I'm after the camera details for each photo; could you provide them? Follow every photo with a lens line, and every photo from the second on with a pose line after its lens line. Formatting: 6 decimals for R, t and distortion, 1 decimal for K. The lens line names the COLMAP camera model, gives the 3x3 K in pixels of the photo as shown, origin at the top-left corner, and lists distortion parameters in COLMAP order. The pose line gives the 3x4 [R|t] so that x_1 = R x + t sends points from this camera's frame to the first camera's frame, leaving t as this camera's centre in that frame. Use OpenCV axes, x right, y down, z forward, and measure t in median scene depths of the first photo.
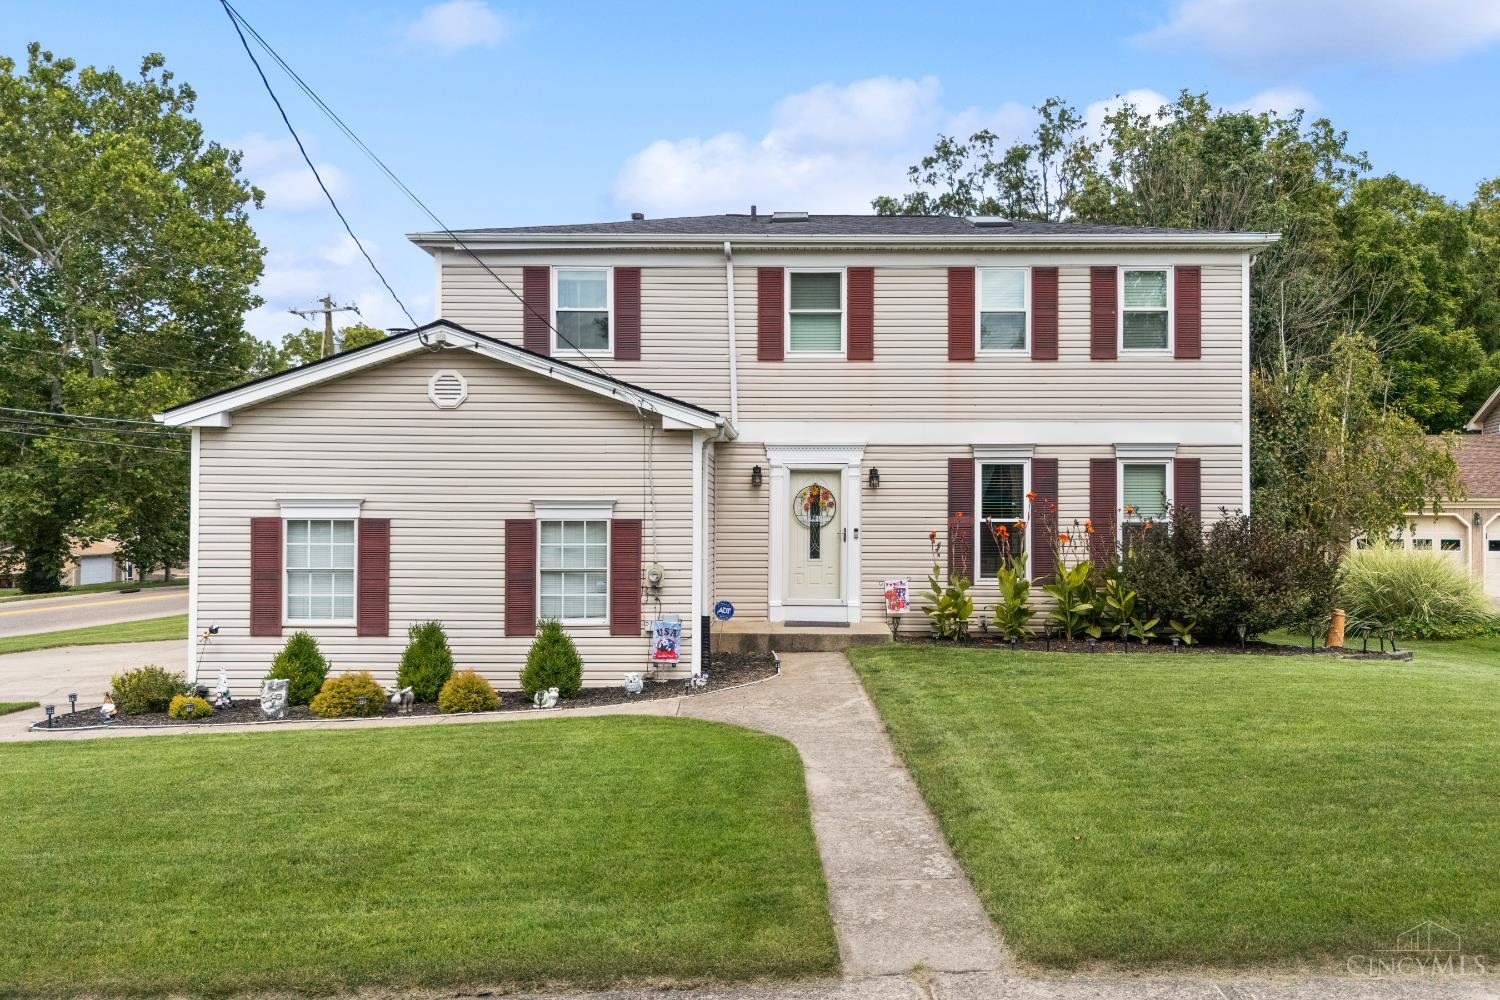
lens RADIAL K [[1158.9, 0, 791.7], [0, 1158.9, 498.1], [0, 0, 1]] dist [0.042287, 0.001628]
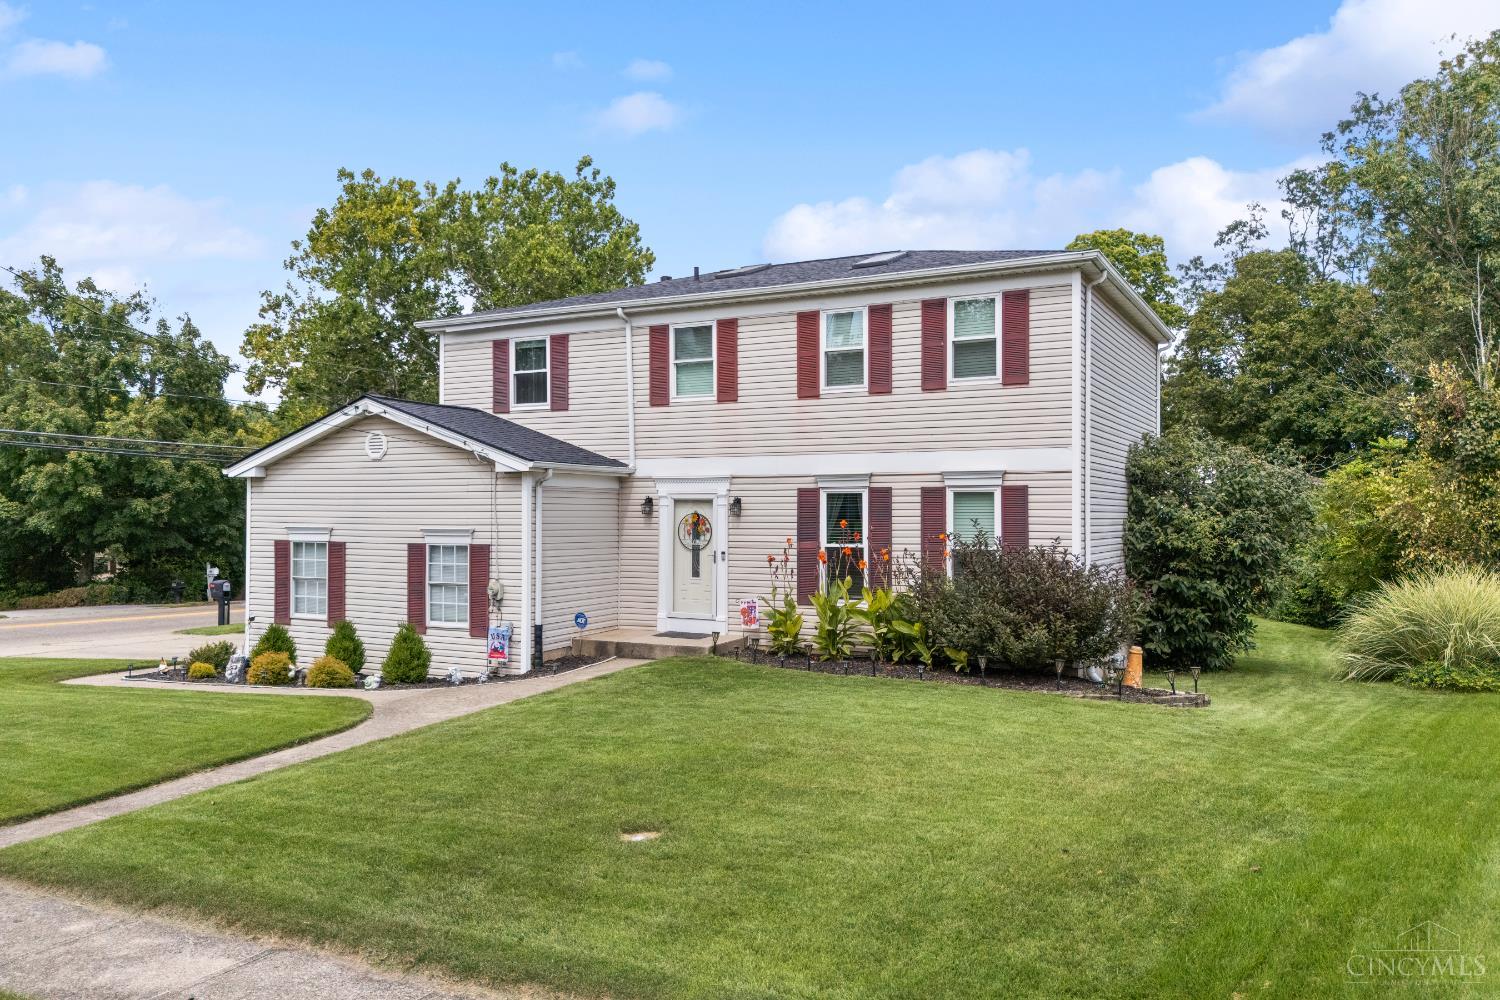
lens RADIAL K [[1111.2, 0, 749.7], [0, 1111.2, 497.7], [0, 0, 1]] dist [0.051533, -0.018312]
pose [[0.884509, -0.007395, -0.466465, 0.580693], [0.008021, 0.999968, -0.000644, -0.025081], [0.466455, -0.003172, 0.884539, 0.058074]]
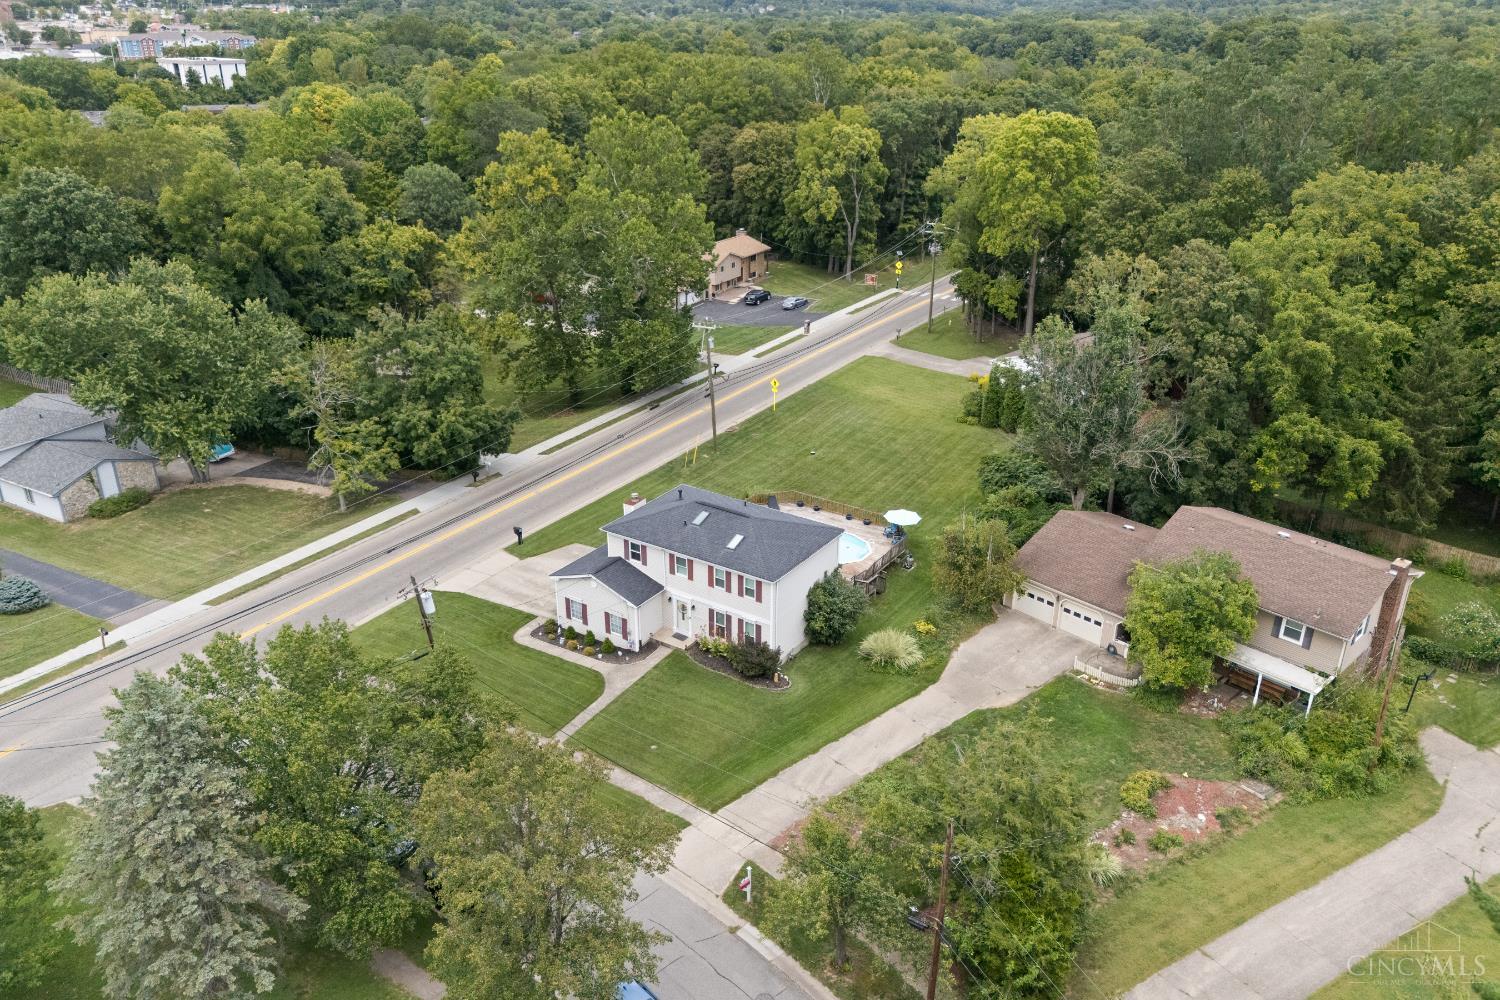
lens RADIAL K [[1111.2, 0, 747.6], [0, 1111.2, 497.0], [0, 0, 1]] dist [0.051533, -0.018312]
pose [[0.833464, 0.216916, -0.508217, 2.101483], [0.008636, 0.914503, 0.404488, -1.923296], [0.552506, -0.341515, 0.760332, -1.696240]]
